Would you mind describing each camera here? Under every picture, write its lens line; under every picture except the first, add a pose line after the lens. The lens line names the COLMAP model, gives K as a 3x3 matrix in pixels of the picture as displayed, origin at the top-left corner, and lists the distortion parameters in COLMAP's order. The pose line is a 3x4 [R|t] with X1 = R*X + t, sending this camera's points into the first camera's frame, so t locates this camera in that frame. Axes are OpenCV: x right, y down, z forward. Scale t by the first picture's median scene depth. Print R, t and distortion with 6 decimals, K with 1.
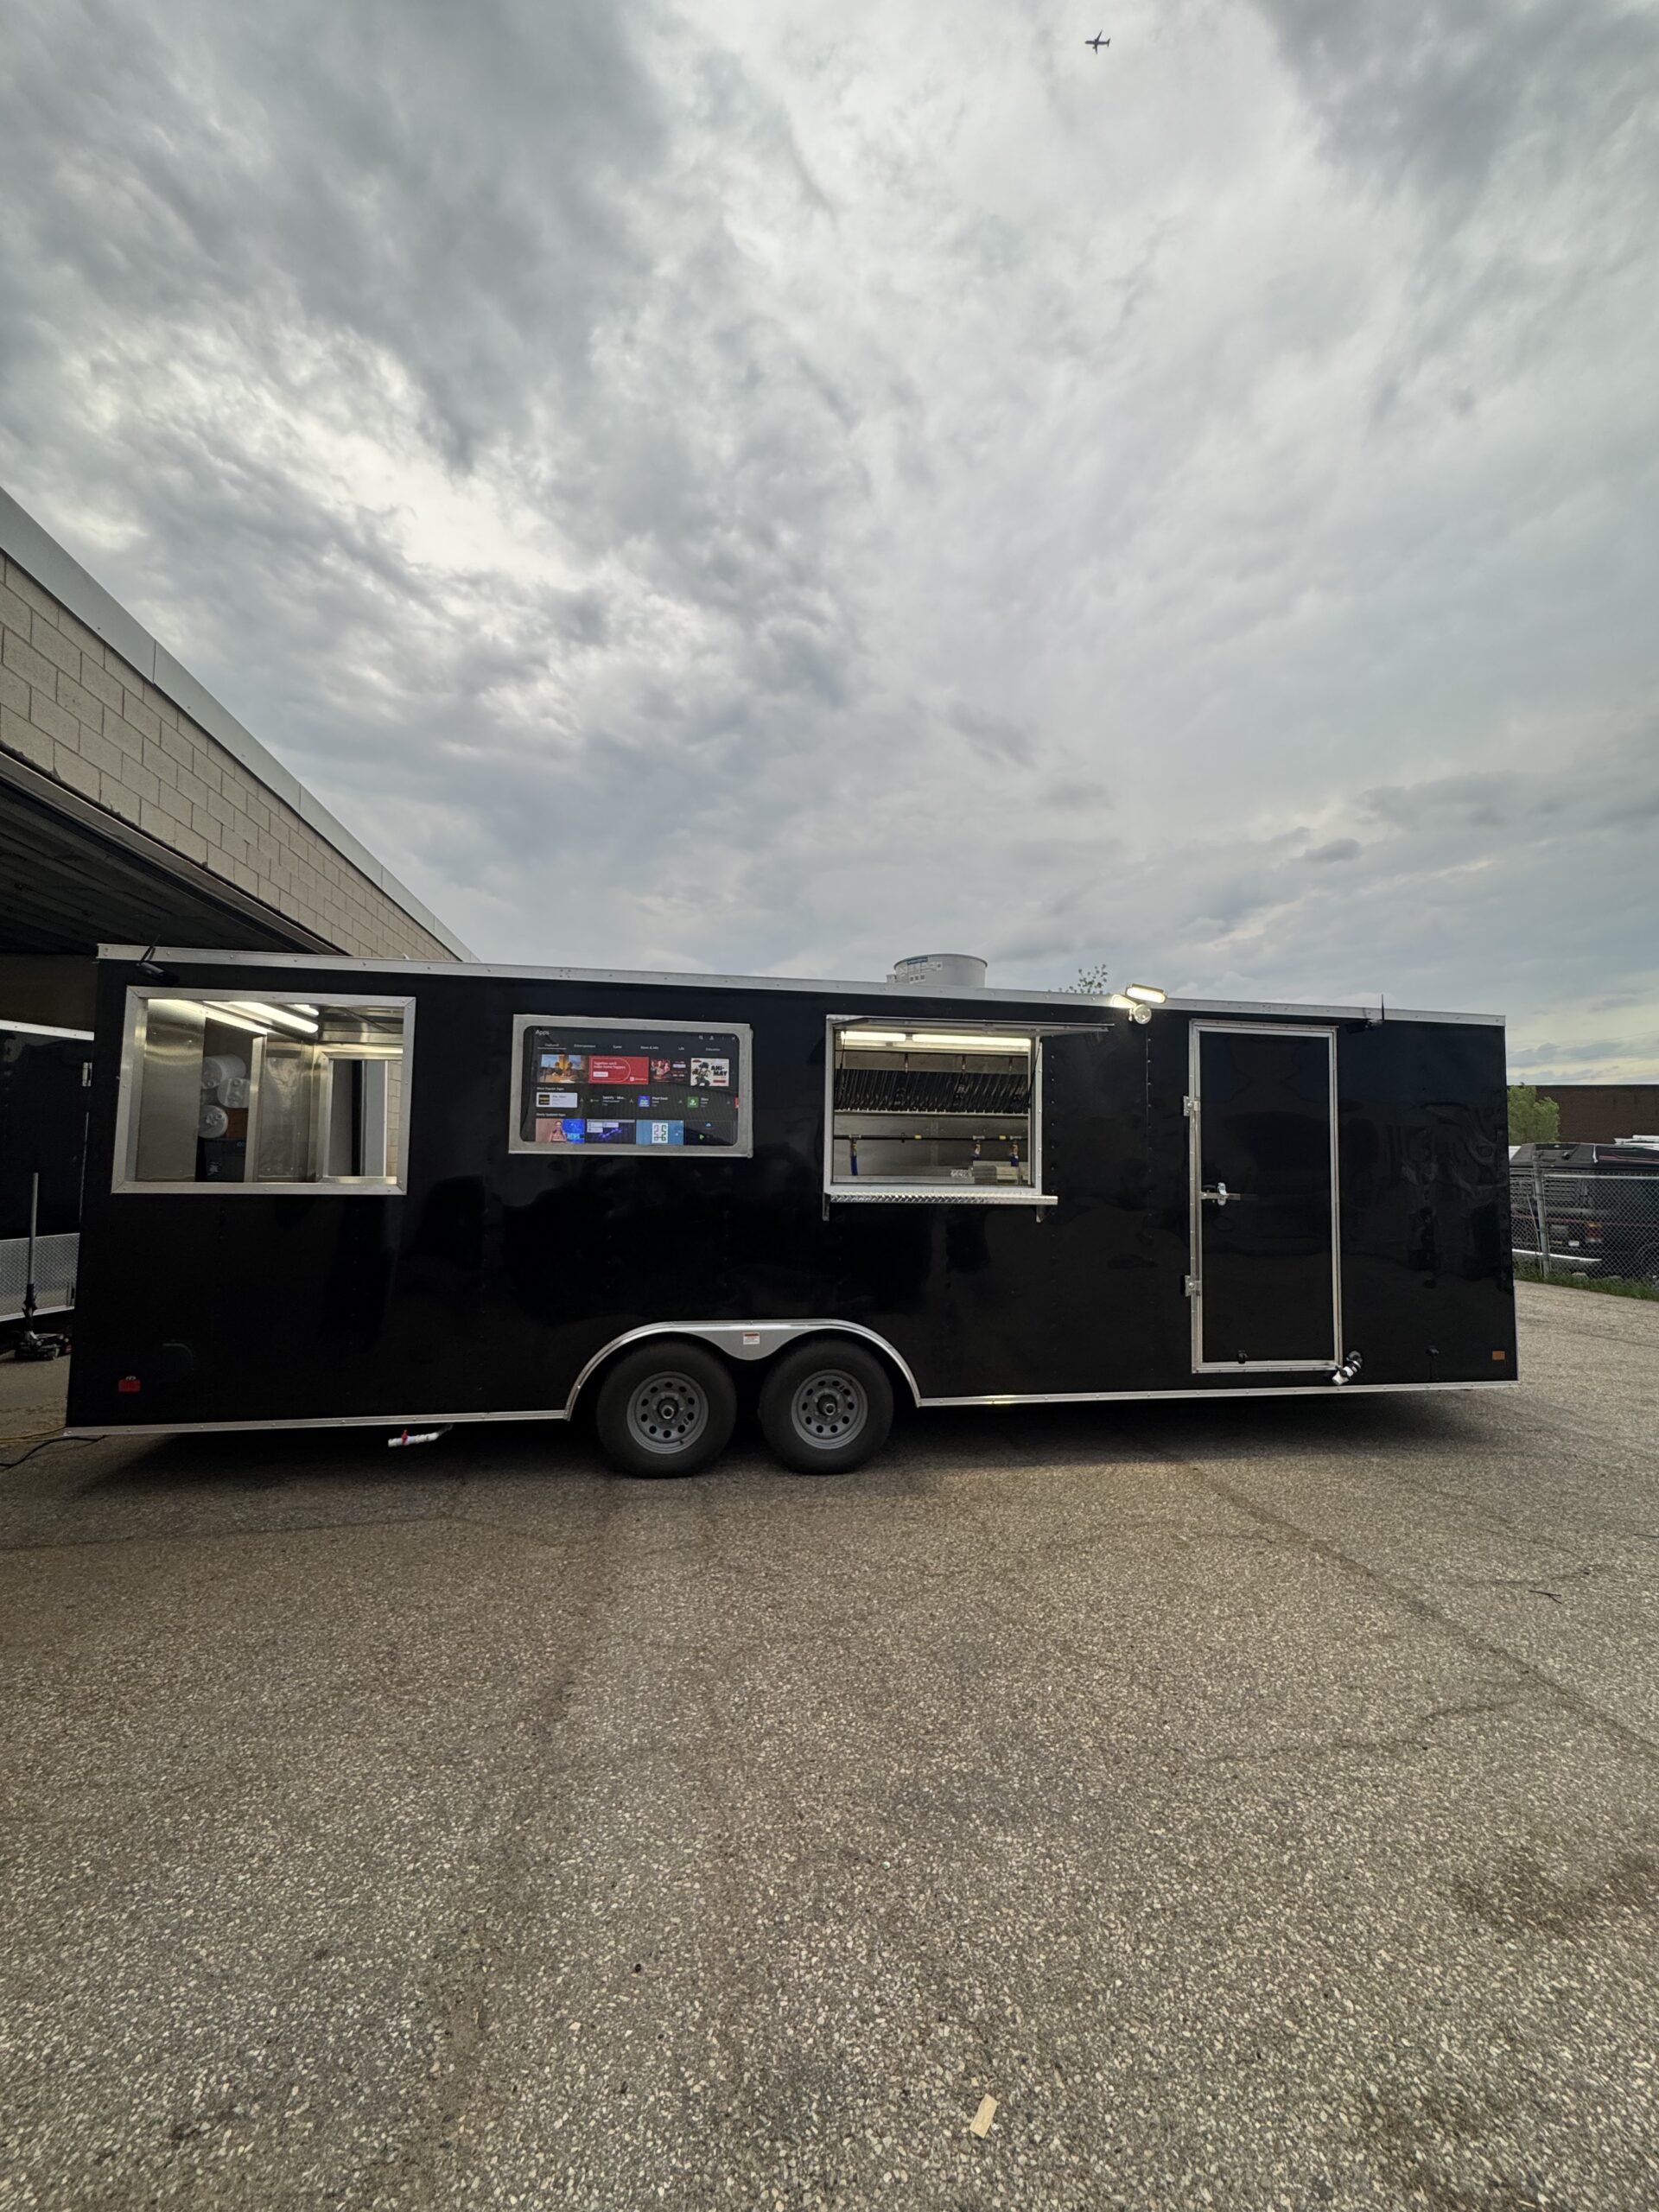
lens RADIAL K [[892.7, 0, 836.6], [0, 892.7, 1113.1], [0, 0, 1]] dist [-0.005720, 0.000944]
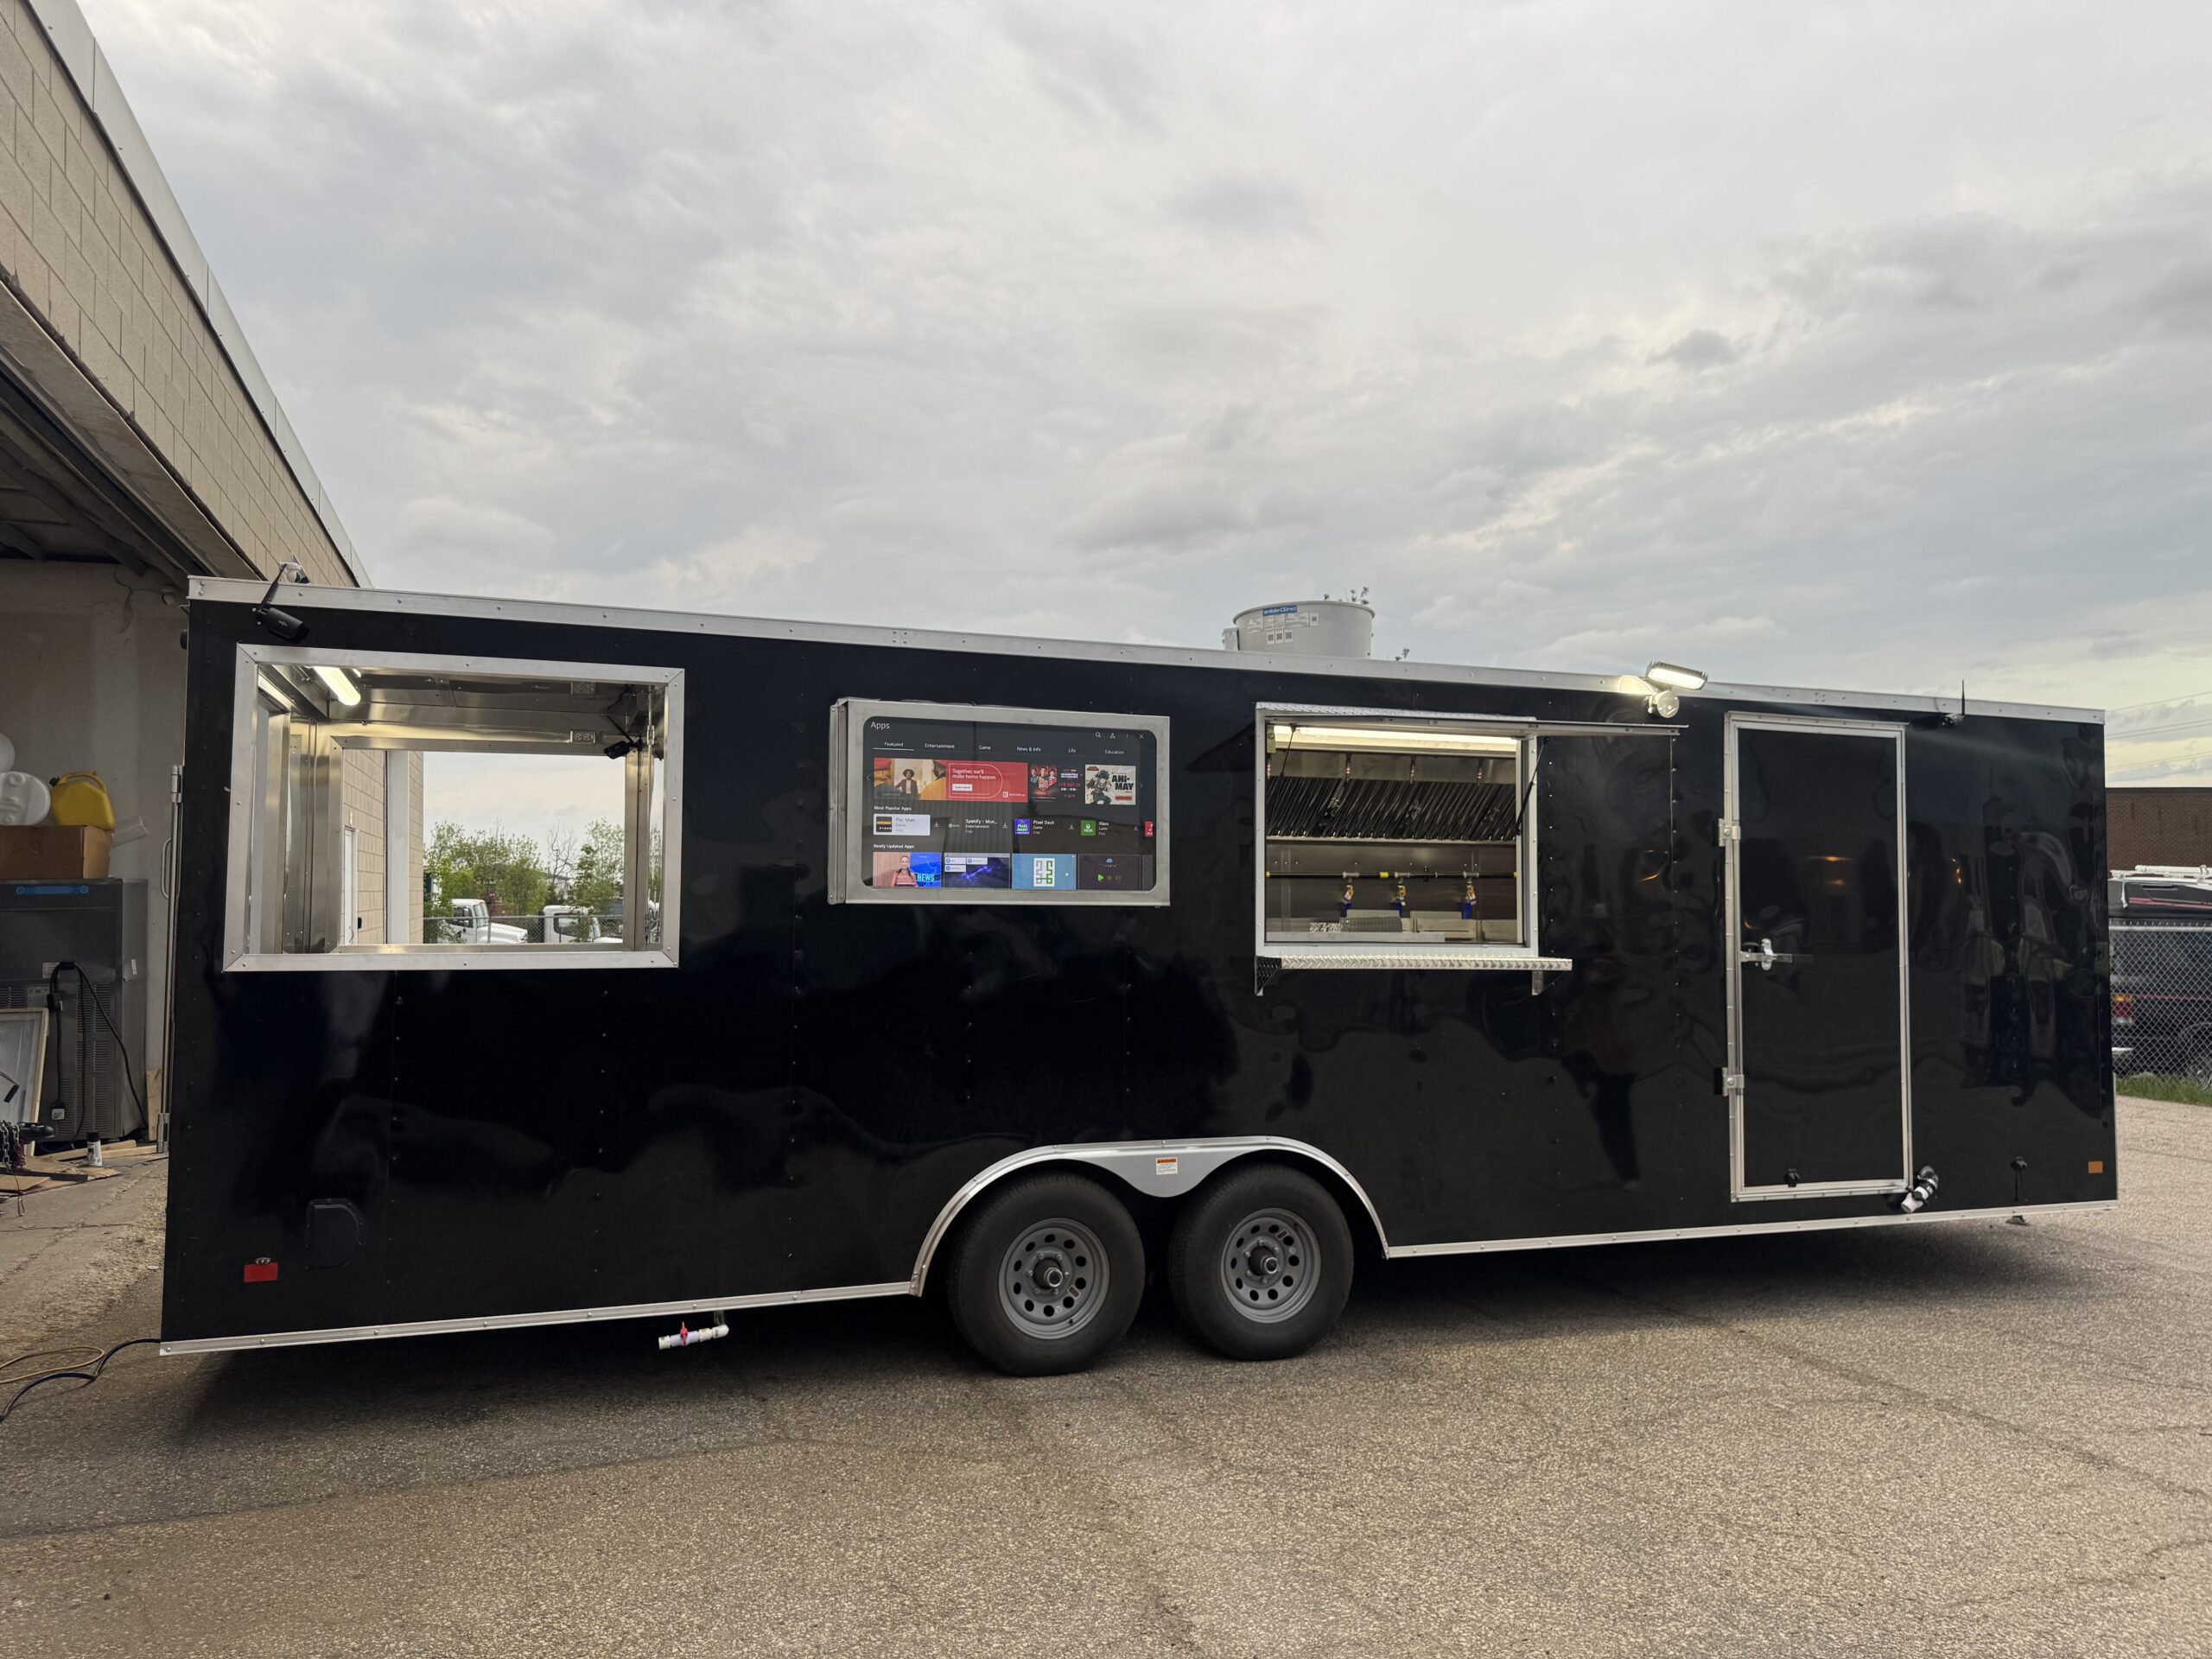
lens RADIAL K [[1604.1, 0, 1090.5], [0, 1604.1, 836.0], [0, 0, 1]] dist [0.023373, -0.026759]
pose [[0.985705, 0.001369, 0.168475, -0.373980], [-0.003214, 0.999938, 0.010677, -0.019443], [-0.168450, -0.011065, 0.985648, -0.221264]]
